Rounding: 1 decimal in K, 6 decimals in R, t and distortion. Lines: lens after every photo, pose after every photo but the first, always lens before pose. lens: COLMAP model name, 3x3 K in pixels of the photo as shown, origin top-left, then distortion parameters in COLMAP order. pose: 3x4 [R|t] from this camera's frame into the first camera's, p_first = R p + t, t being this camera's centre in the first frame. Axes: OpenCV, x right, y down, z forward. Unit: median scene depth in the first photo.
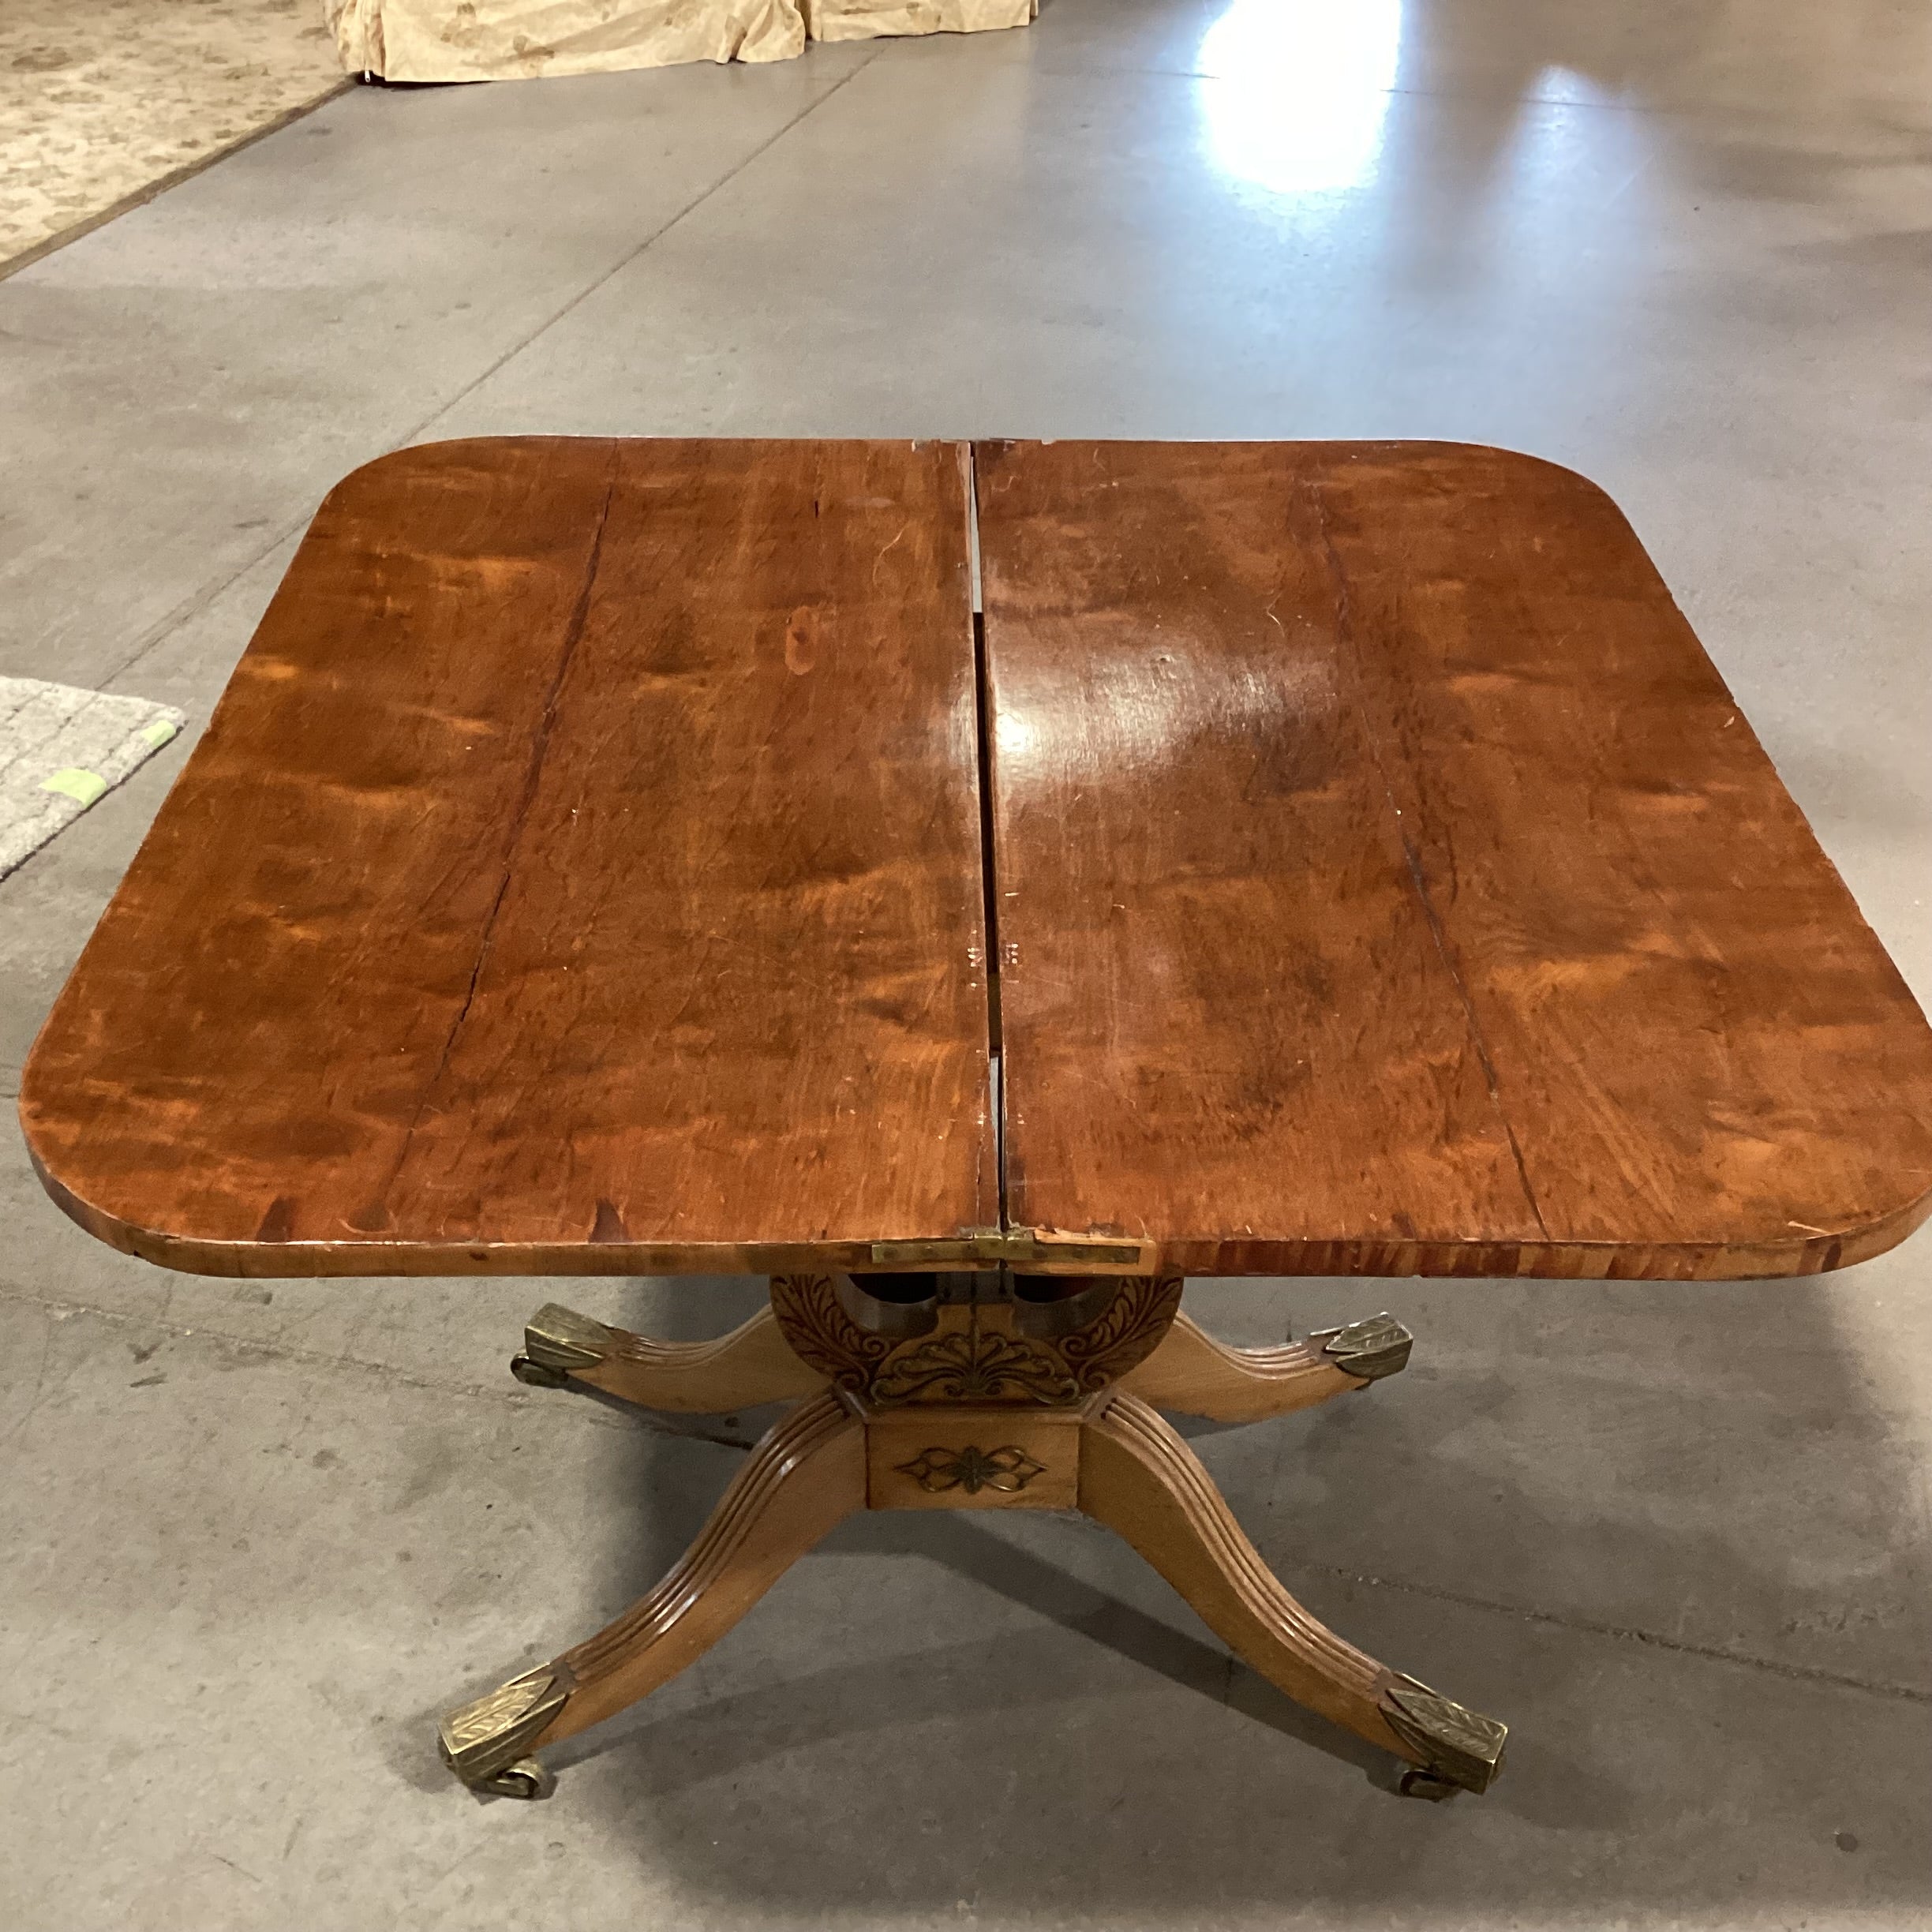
lens RADIAL K [[2338.8, 0, 959.9], [0, 2338.8, 963.1], [0, 0, 1]] dist [0.044931, 0.000000]
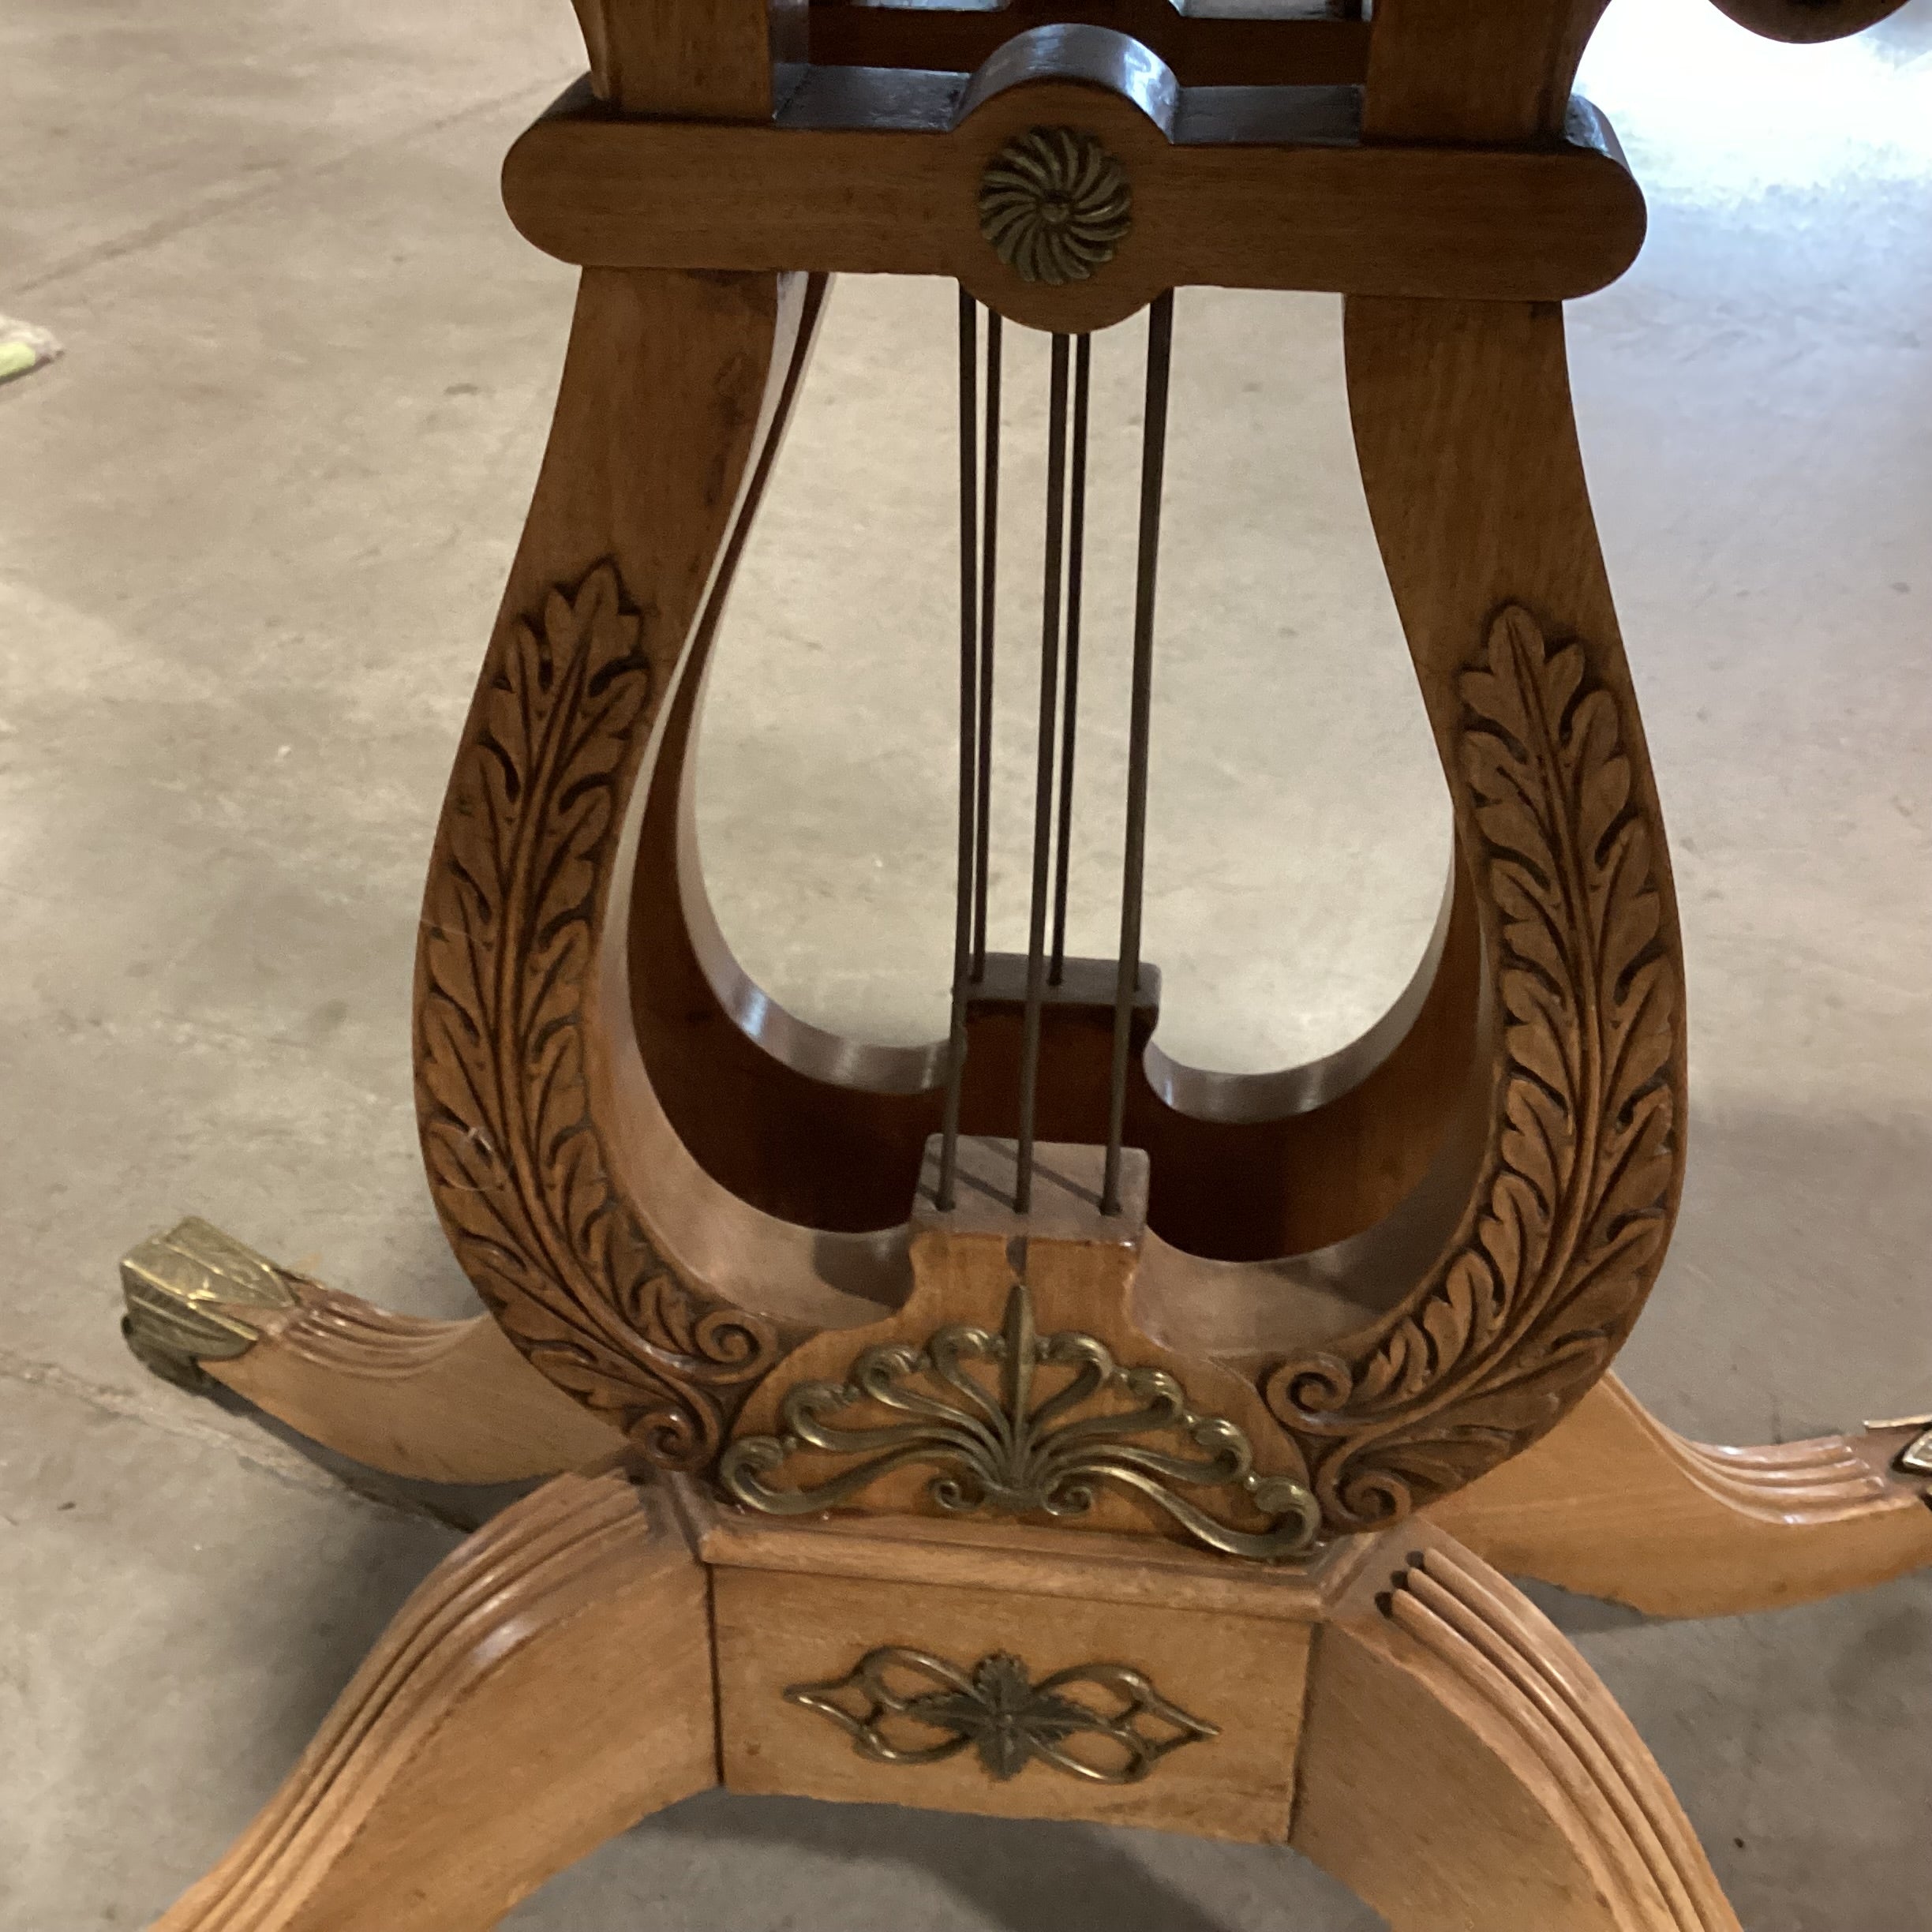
lens RADIAL K [[2338.8, 0, 965.1], [0, 2338.8, 955.6], [0, 0, 1]] dist [0.044931, 0.000000]
pose [[0.991513, 0.072461, -0.107944, 0.030697], [-0.074869, 0.997023, -0.018418, 0.109698], [0.106288, 0.026343, 0.993986, 0.651348]]
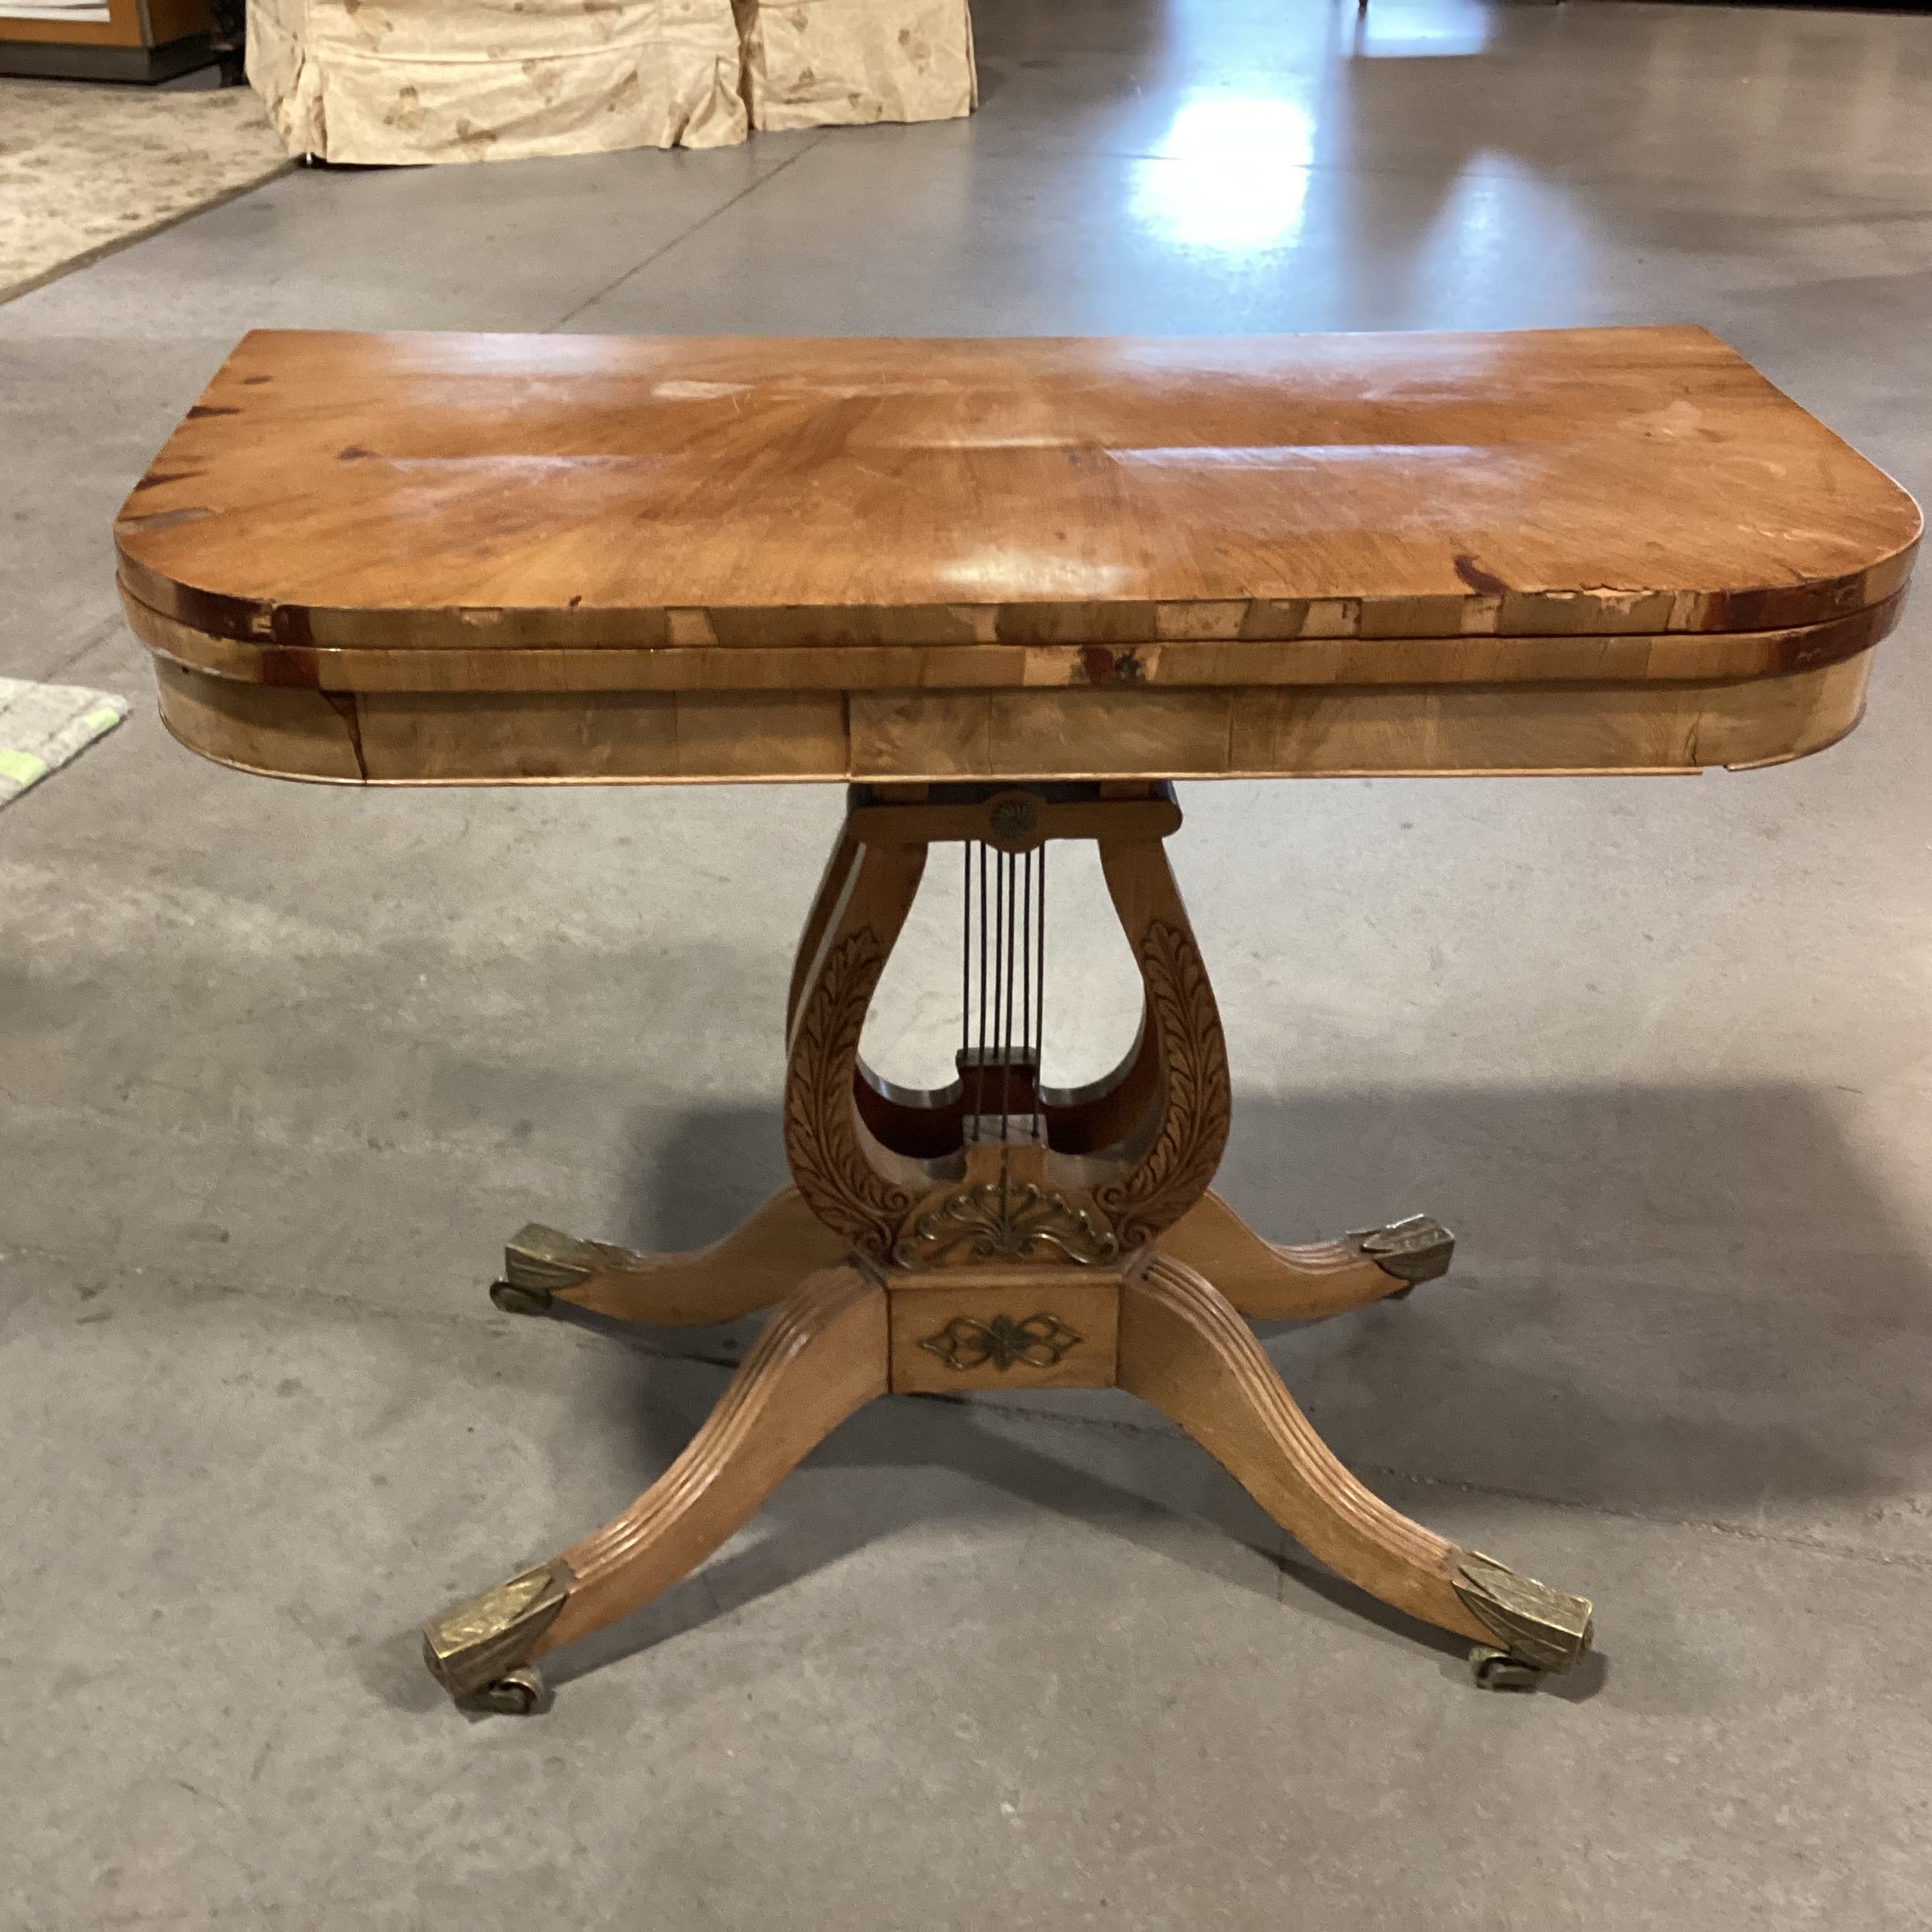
lens RADIAL K [[2338.8, 0, 962.7], [0, 2338.8, 977.3], [0, 0, 1]] dist [0.044931, 0.000000]
pose [[0.999415, -0.018048, 0.029065, -0.035444], [0.019945, 0.997597, -0.066348, 0.136318], [-0.027798, 0.066889, 0.997373, 0.073279]]
